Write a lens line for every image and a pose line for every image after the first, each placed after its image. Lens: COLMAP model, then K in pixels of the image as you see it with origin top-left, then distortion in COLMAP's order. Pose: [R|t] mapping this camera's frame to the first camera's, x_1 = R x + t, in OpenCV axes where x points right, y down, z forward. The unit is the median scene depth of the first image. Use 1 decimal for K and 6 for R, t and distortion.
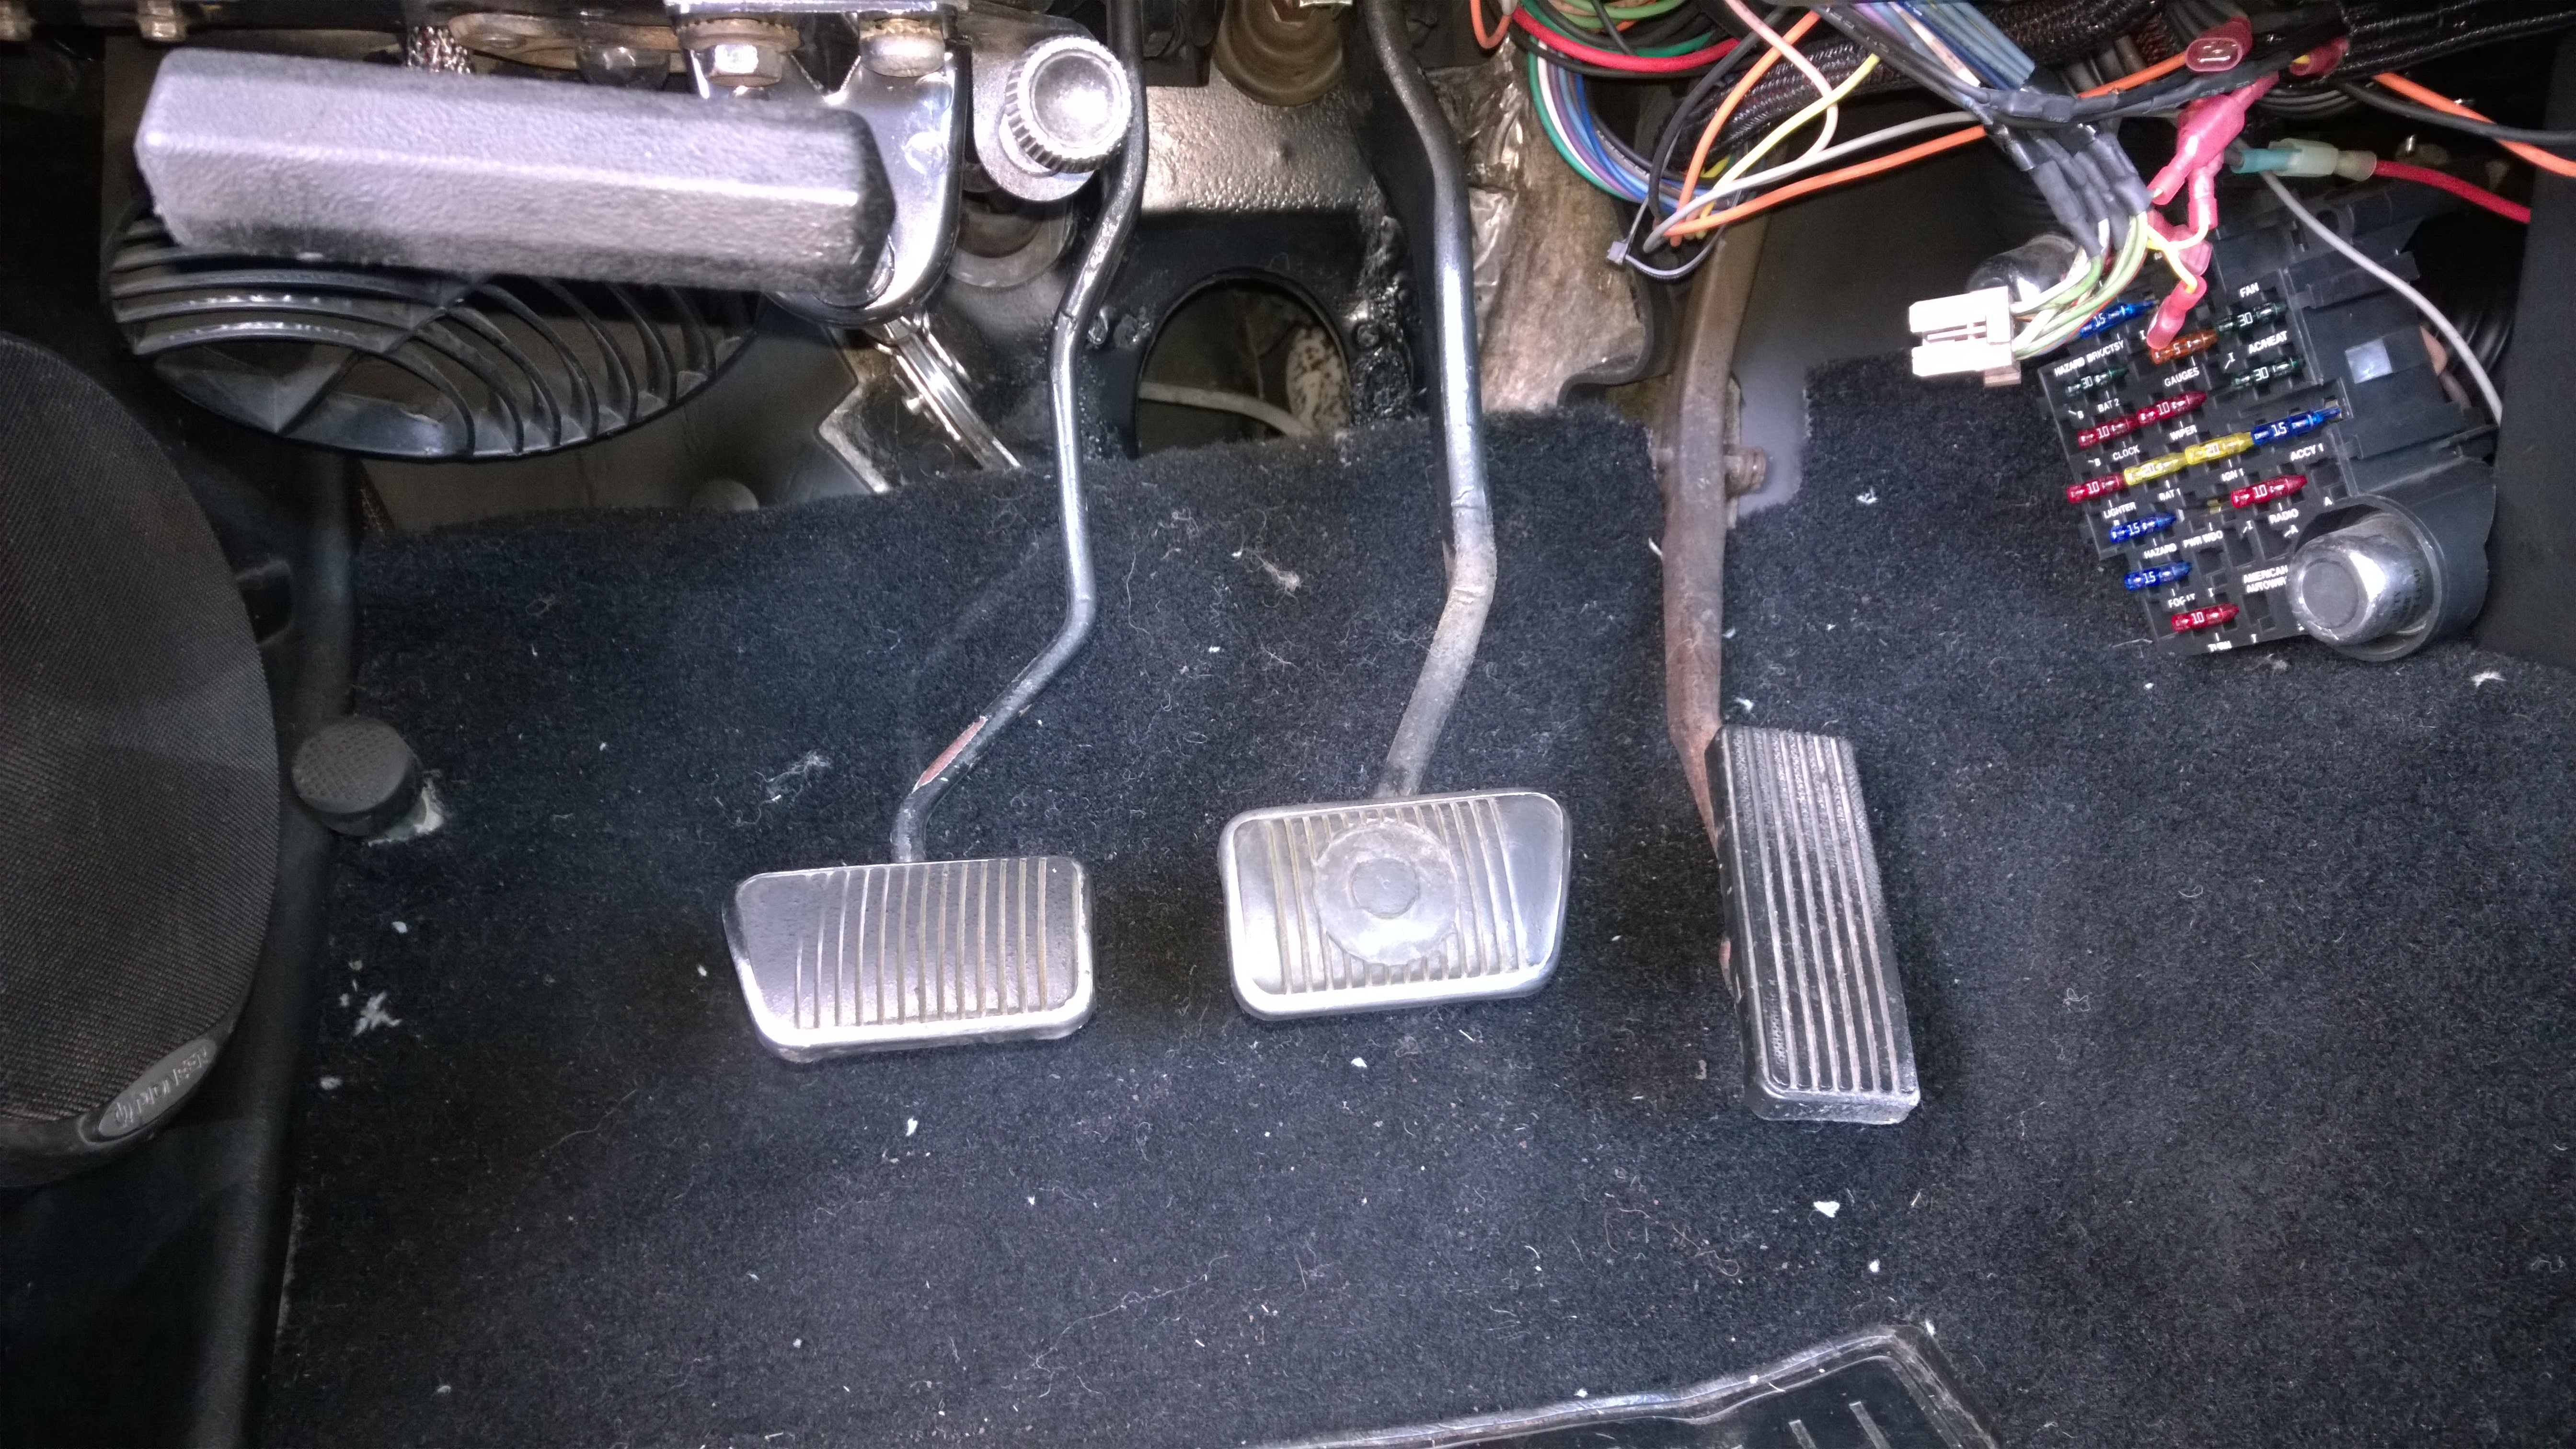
lens RADIAL K [[1971.5, 0, 1288.0], [0, 1971.5, 724.5], [0, 0, 1]] dist [-0.001765, 0.172715]
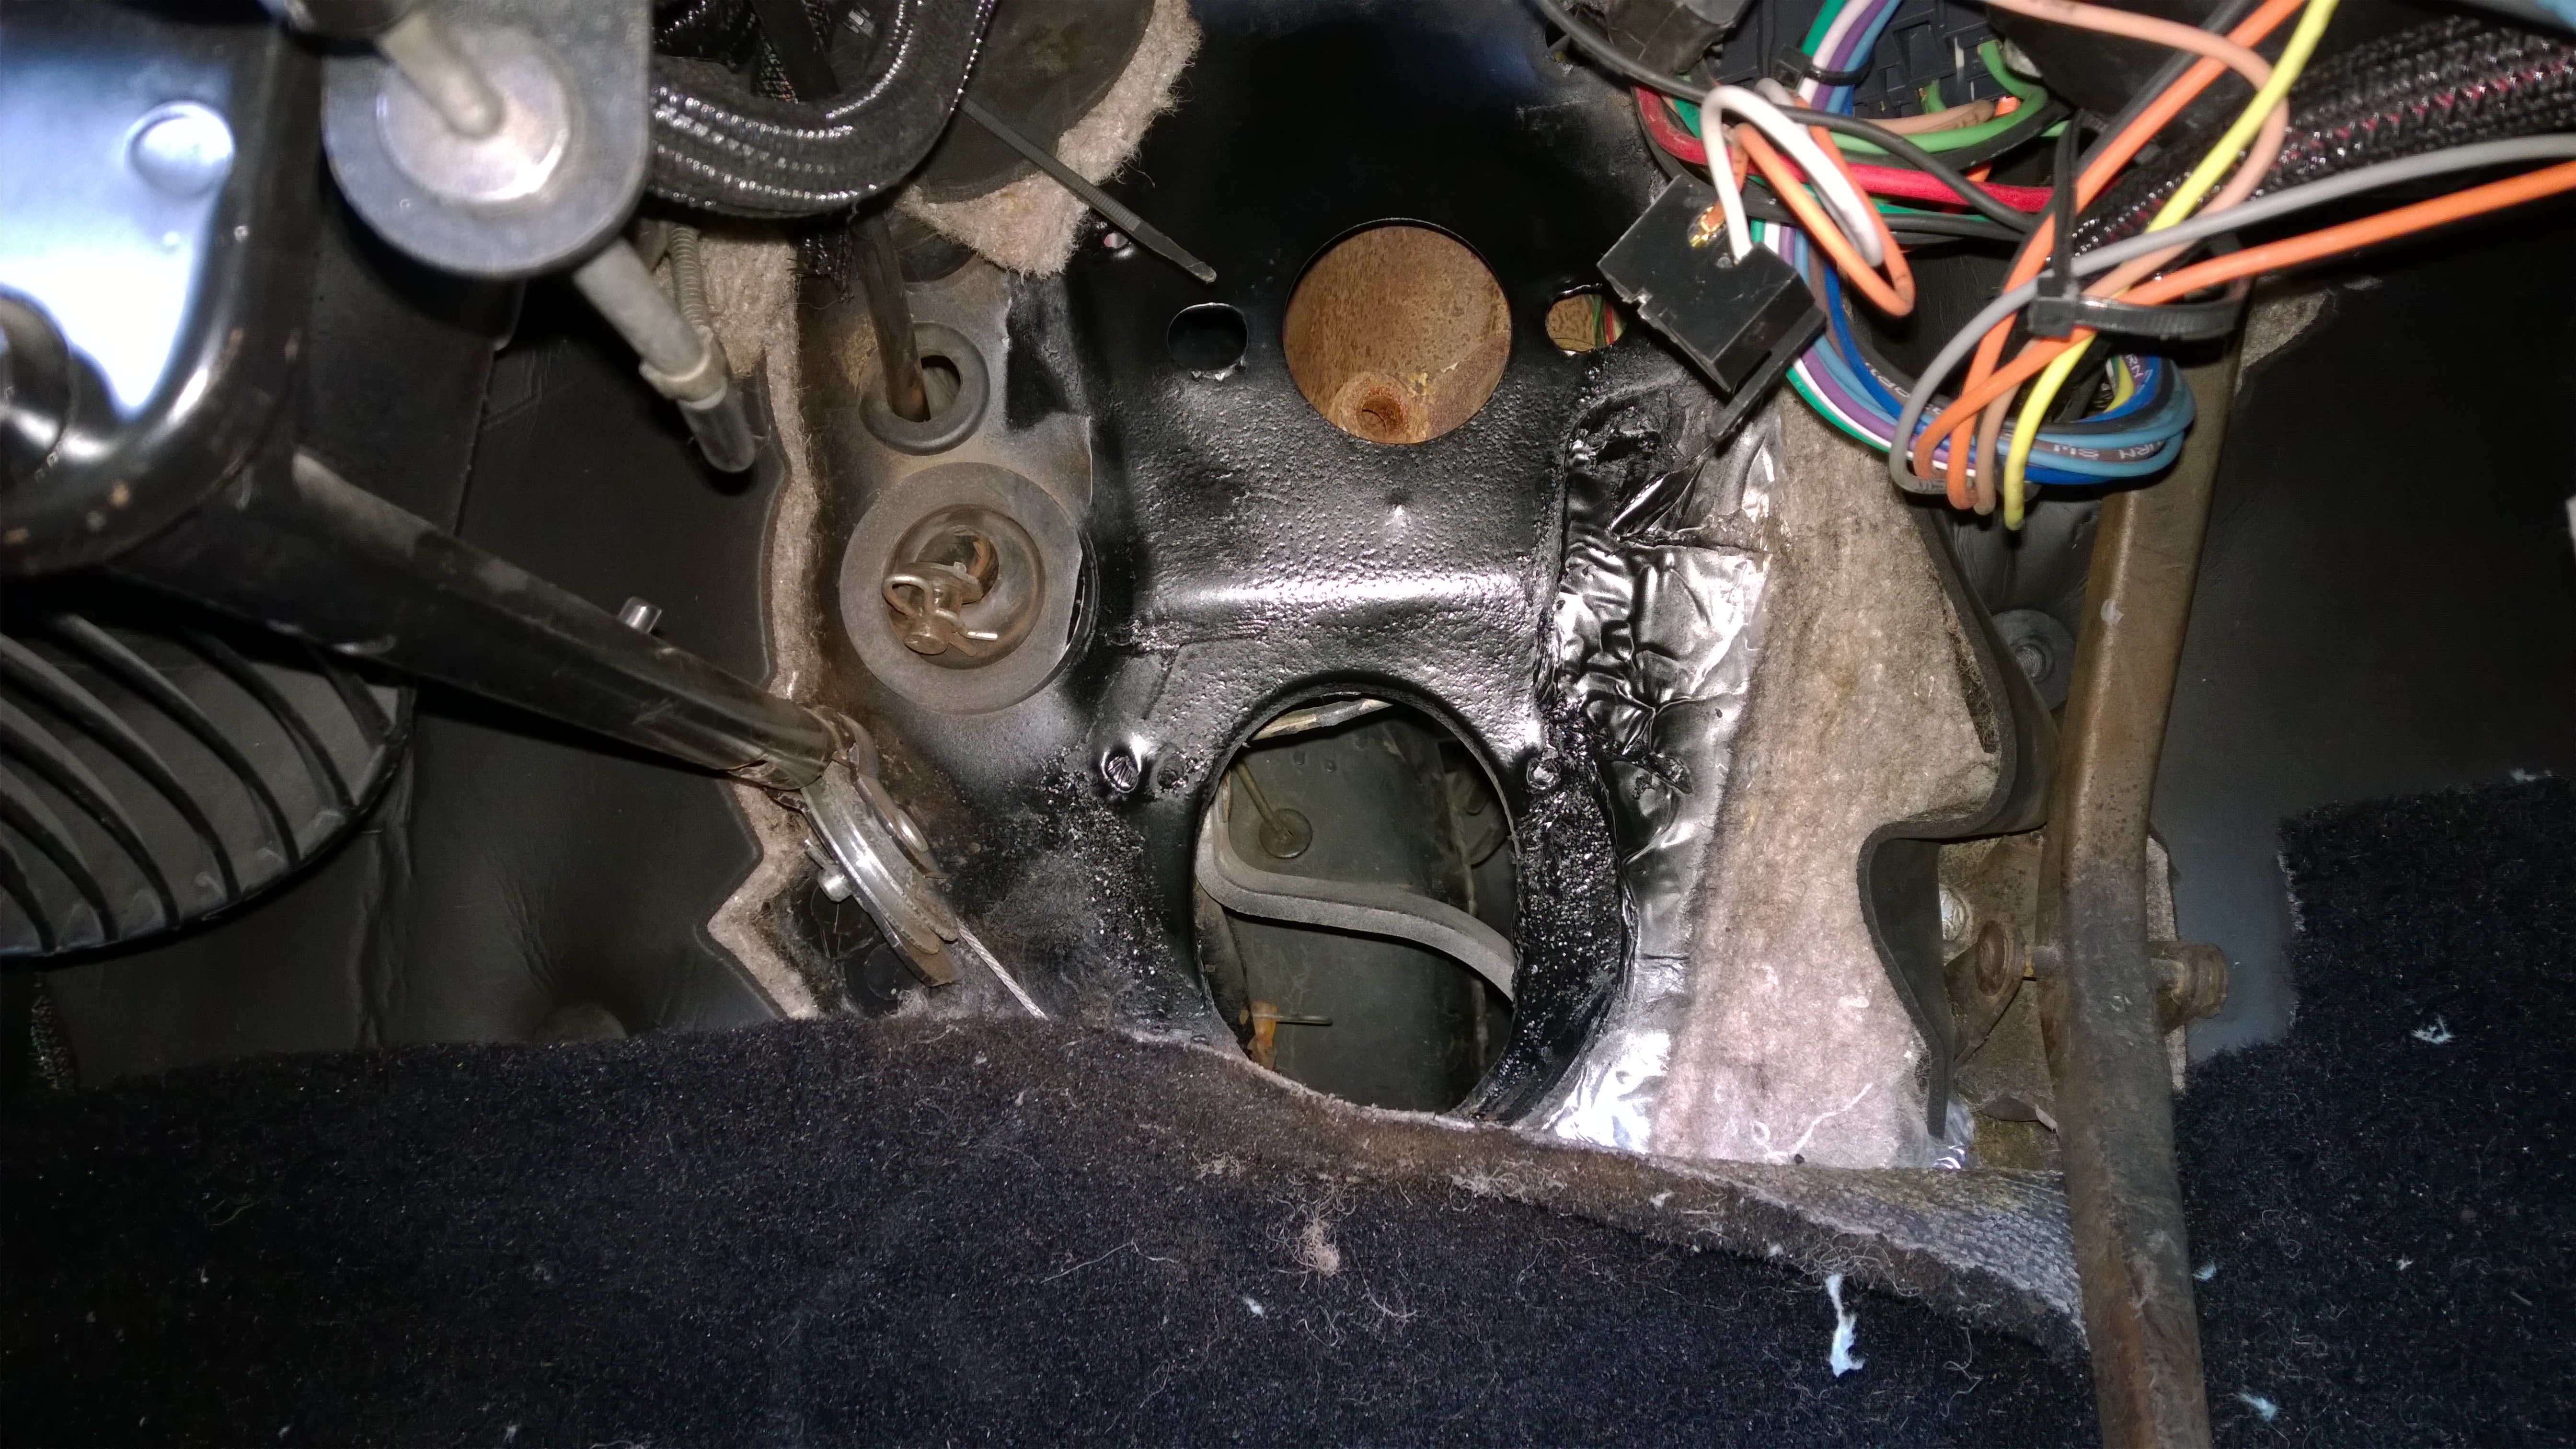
lens RADIAL K [[1971.5, 0, 1288.0], [0, 1971.5, 724.5], [0, 0, 1]] dist [-0.001765, 0.172715]
pose [[0.987139, -0.027392, -0.157503, 0.059701], [-0.016833, 0.961927, -0.272788, -0.036139], [0.158978, 0.271930, 0.949094, 0.373686]]
